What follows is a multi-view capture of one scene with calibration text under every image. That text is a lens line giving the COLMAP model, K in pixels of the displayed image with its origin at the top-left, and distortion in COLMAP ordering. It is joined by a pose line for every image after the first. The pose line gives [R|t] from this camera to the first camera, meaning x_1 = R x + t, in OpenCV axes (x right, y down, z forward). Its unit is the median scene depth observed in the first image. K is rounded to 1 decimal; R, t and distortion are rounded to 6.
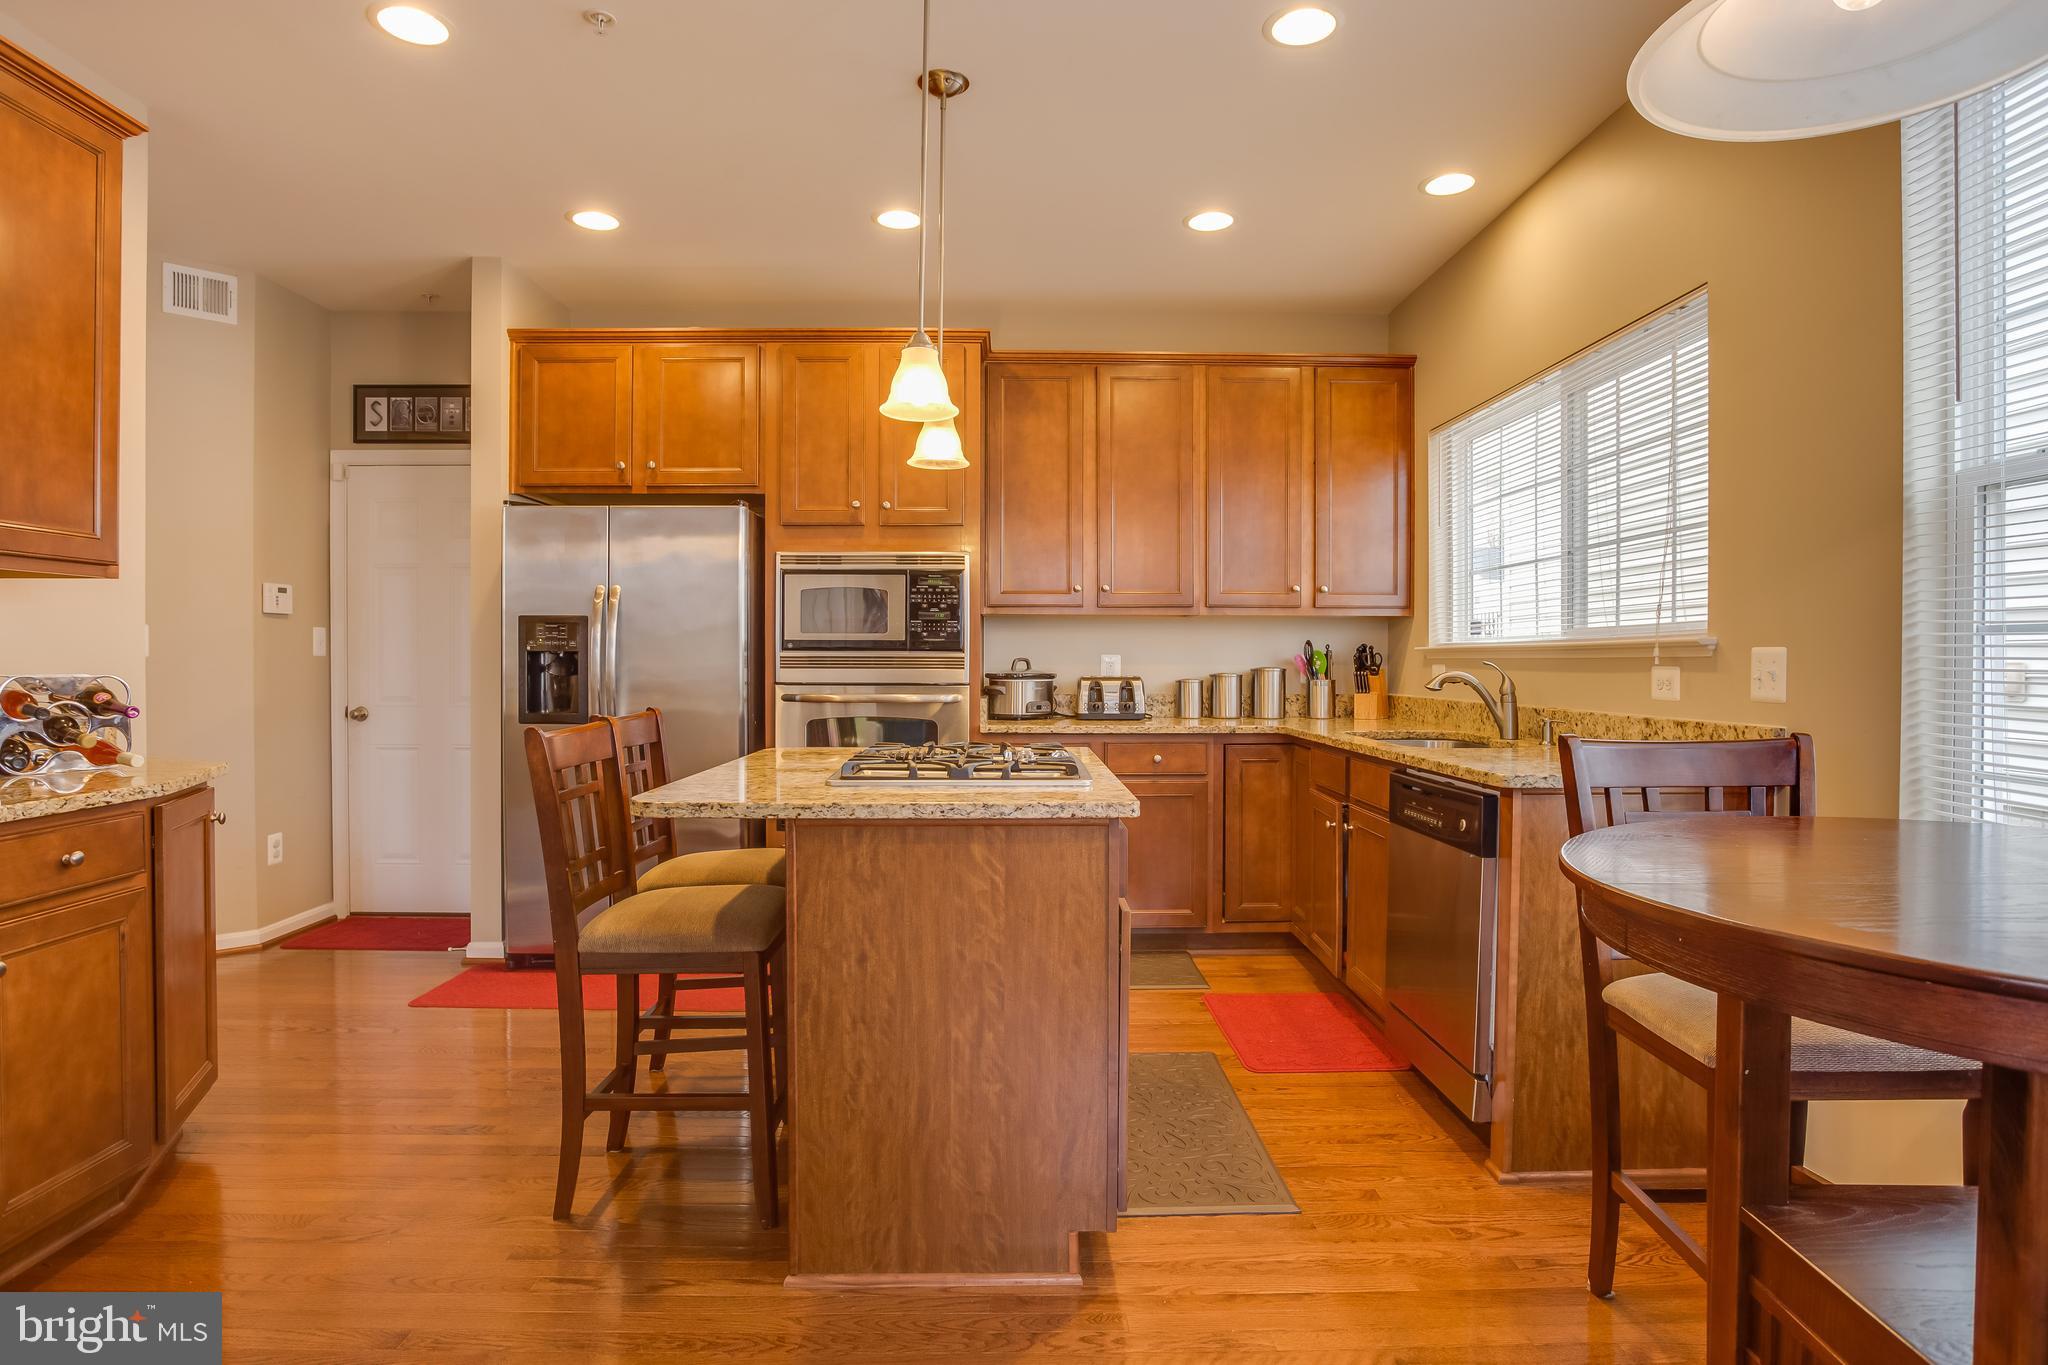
lens RADIAL K [[1084.0, 0, 1029.7], [0, 1084.0, 664.3], [0, 0, 1]] dist [-0.029720, 0.008589]
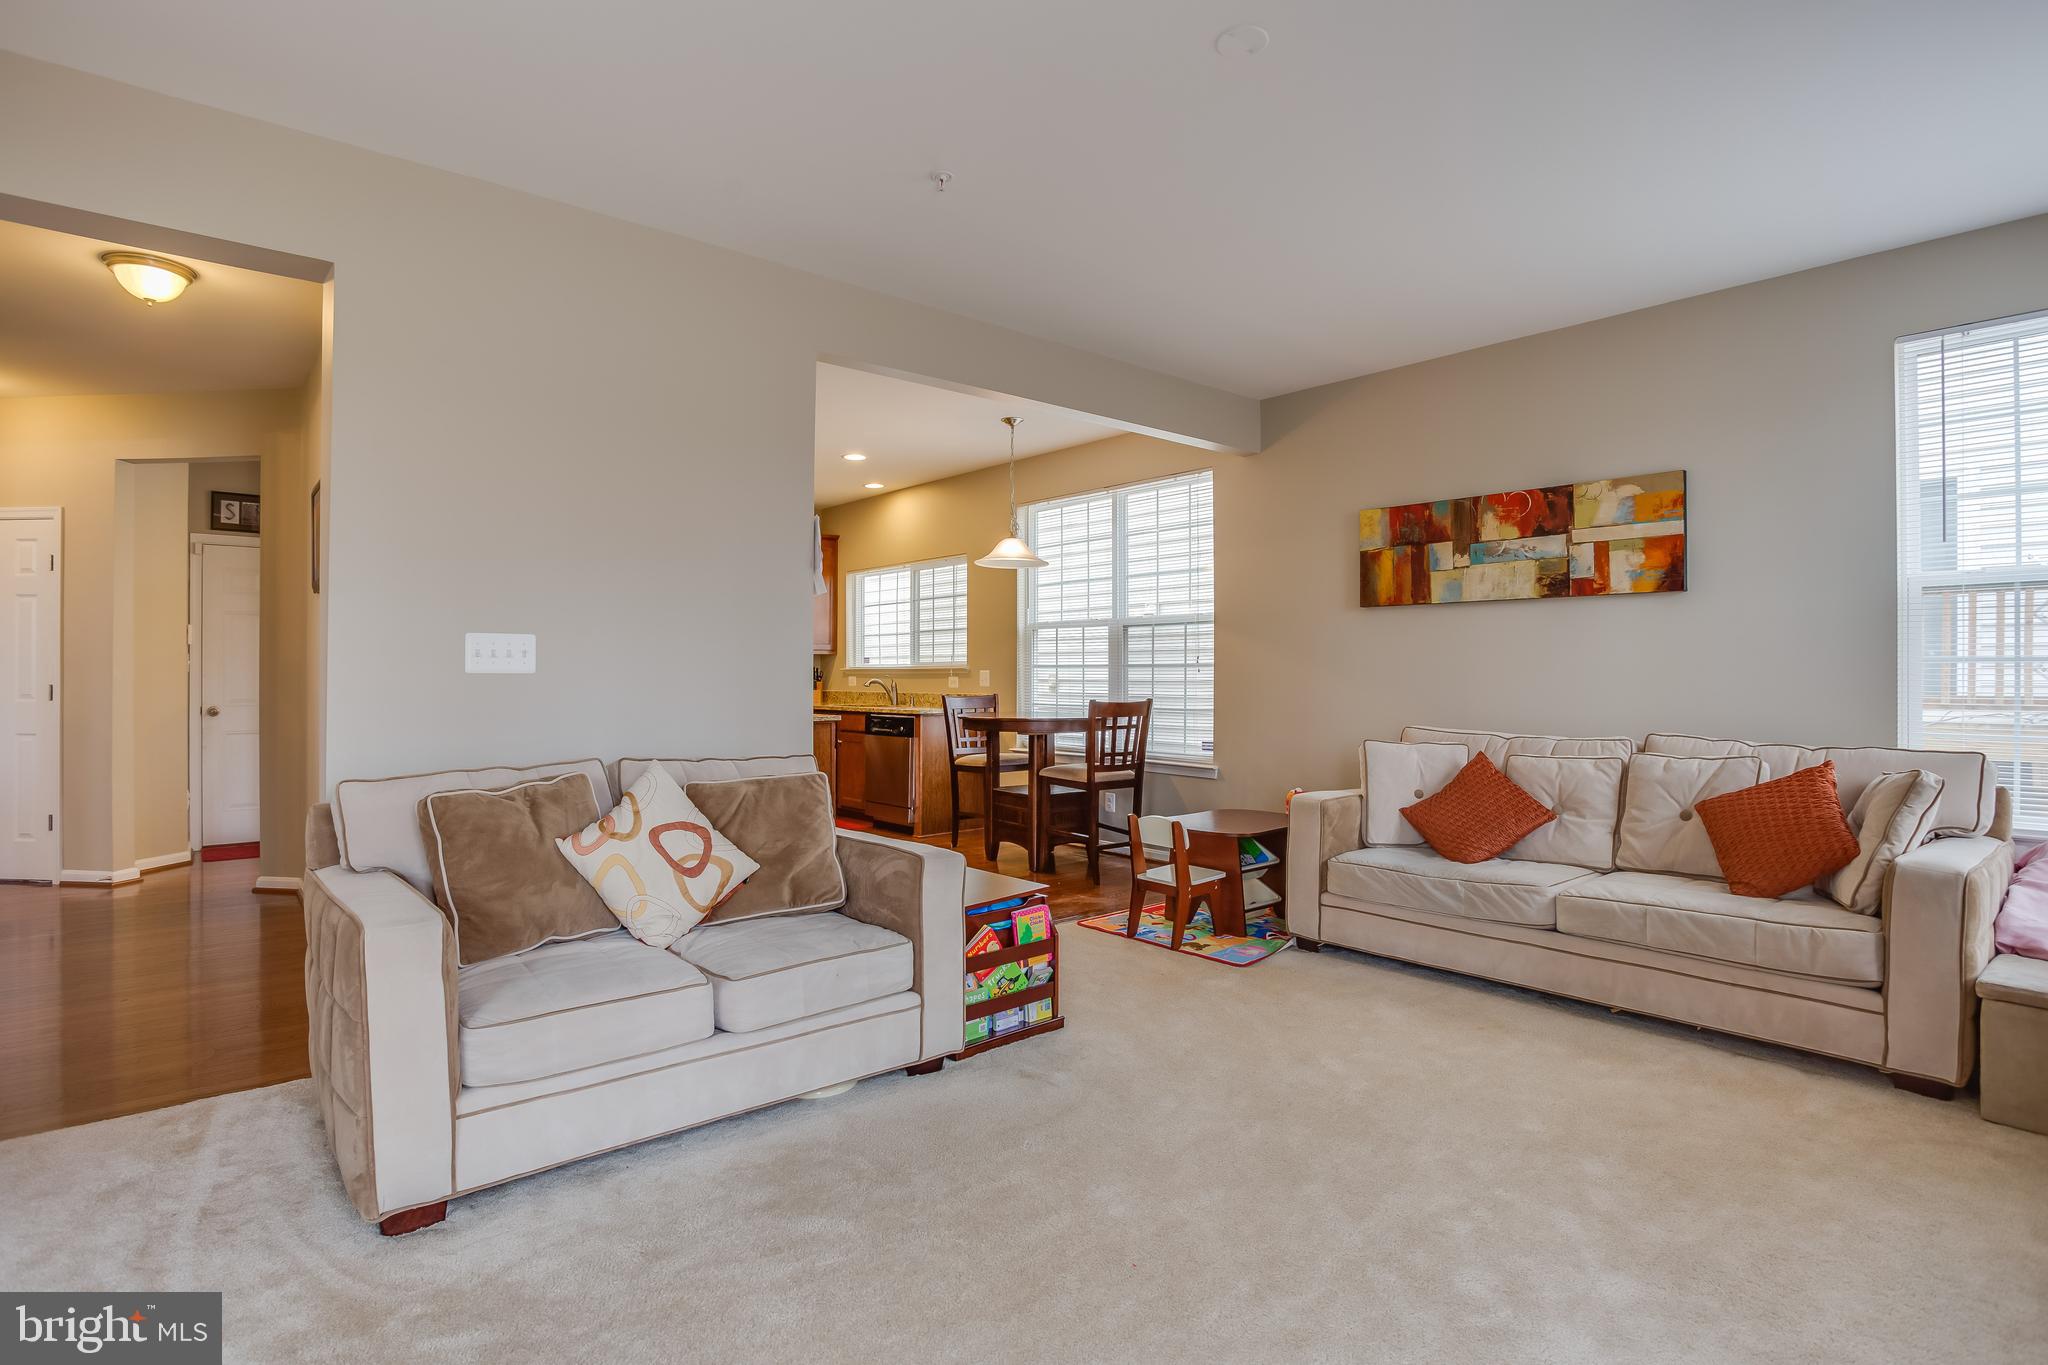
lens RADIAL K [[1006.0, 0, 1026.7], [0, 1006.0, 677.8], [0, 0, 1]] dist [-0.029829, 0.002461]
pose [[0.761406, -0.003302, 0.648267, -0.778820], [0.005025, 0.999987, -0.000808, 0.007124], [-0.648255, 0.003872, 0.761413, -0.922128]]
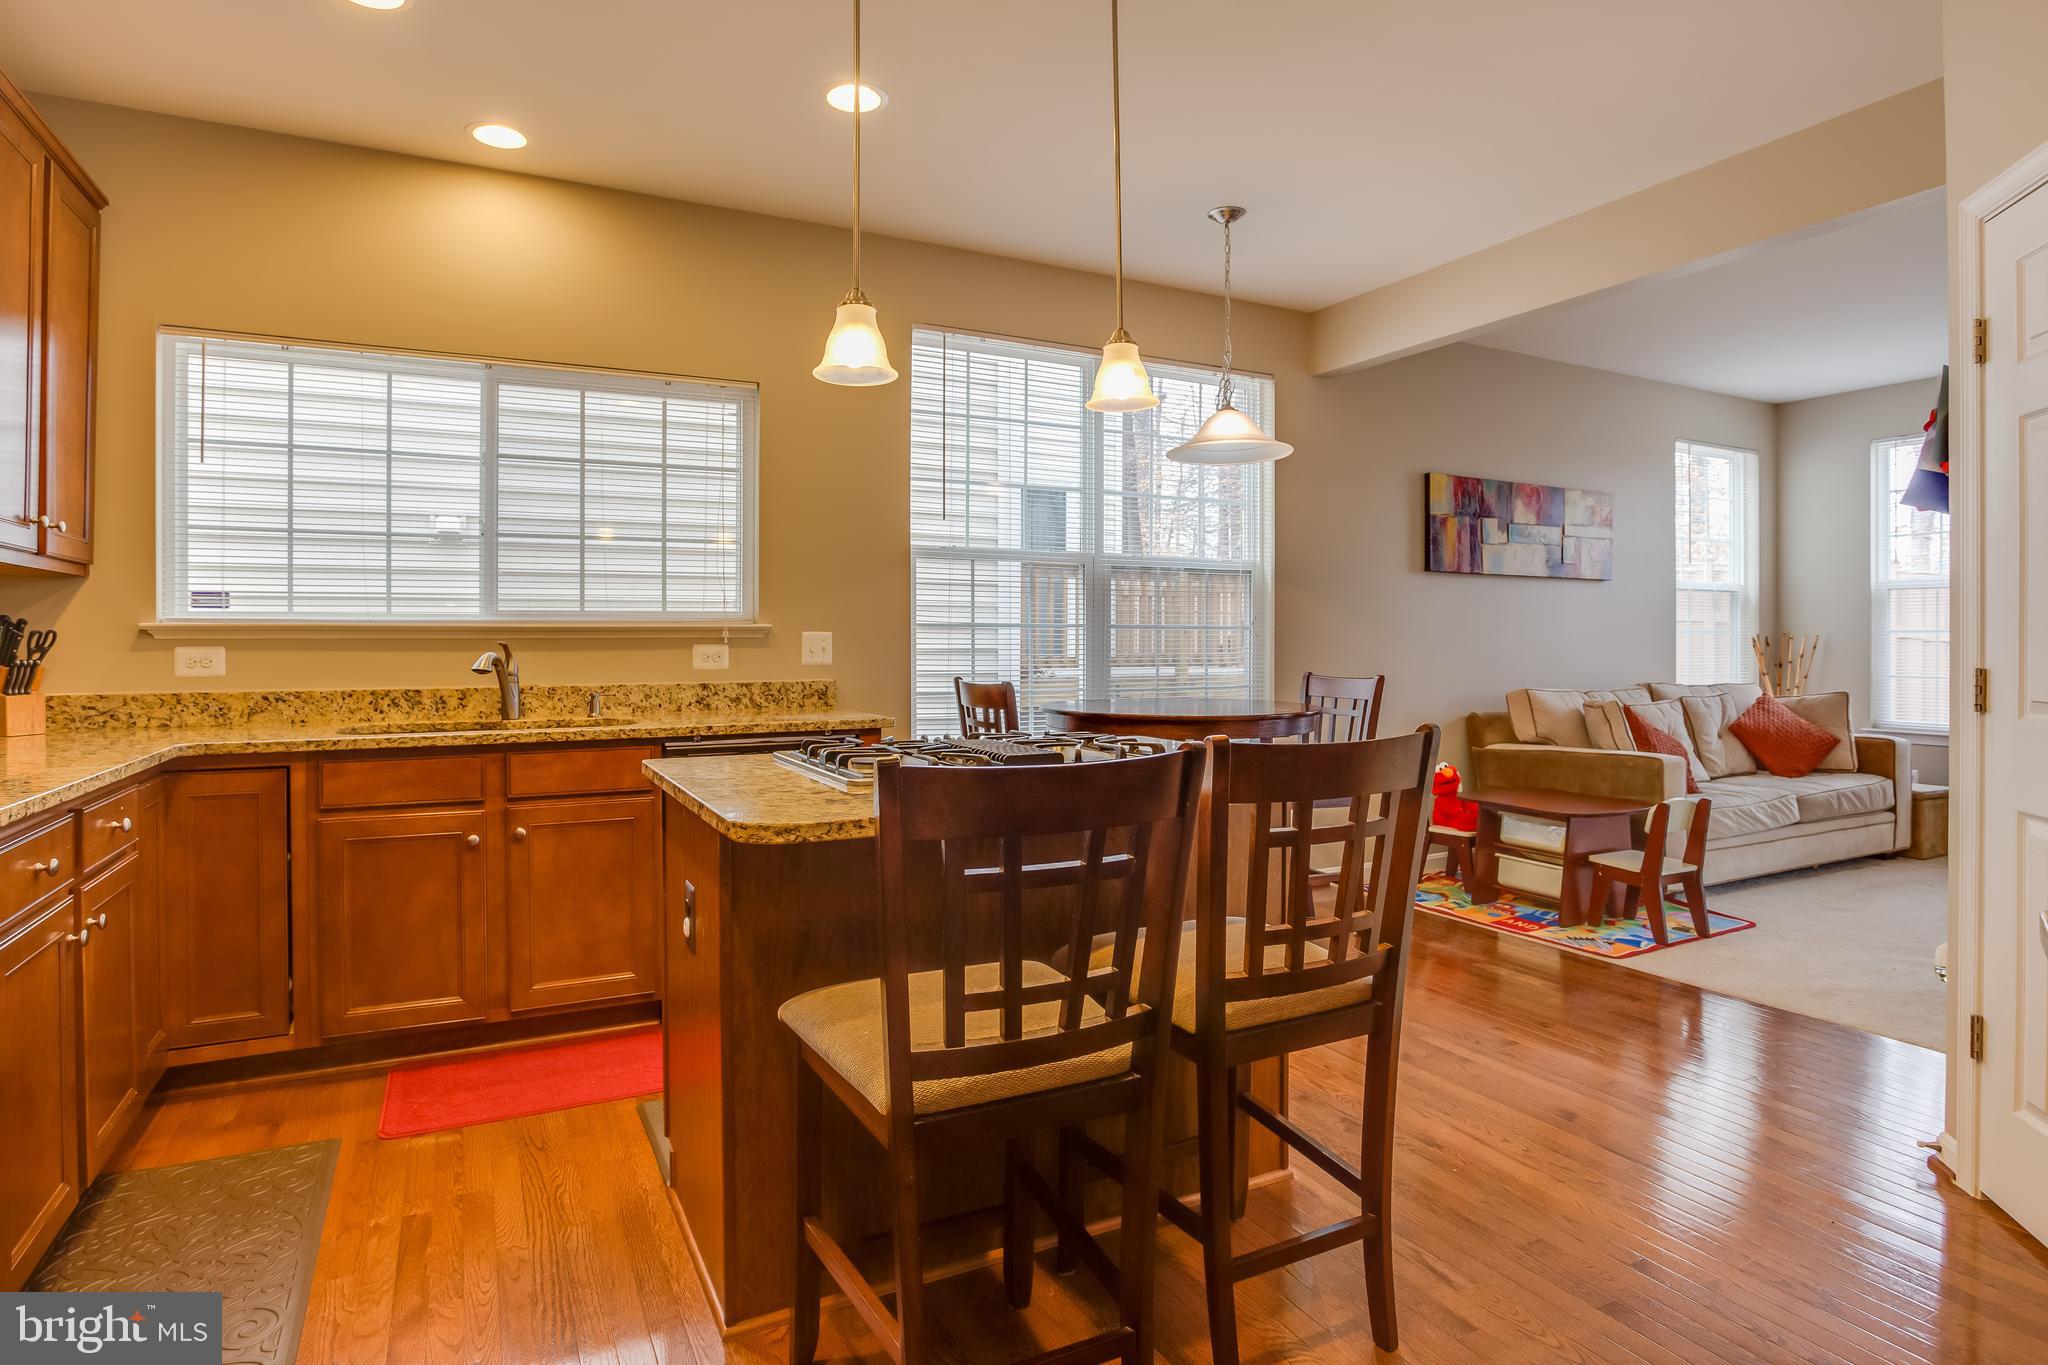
lens RADIAL K [[1084.0, 0, 1030.9], [0, 1084.0, 660.3], [0, 0, 1]] dist [-0.029720, 0.008589]
pose [[-0.450058, -0.007531, 0.892968, -0.597173], [0.010204, 0.999856, 0.013576, 0.005366], [-0.892941, 0.015222, -0.449916, 0.911901]]
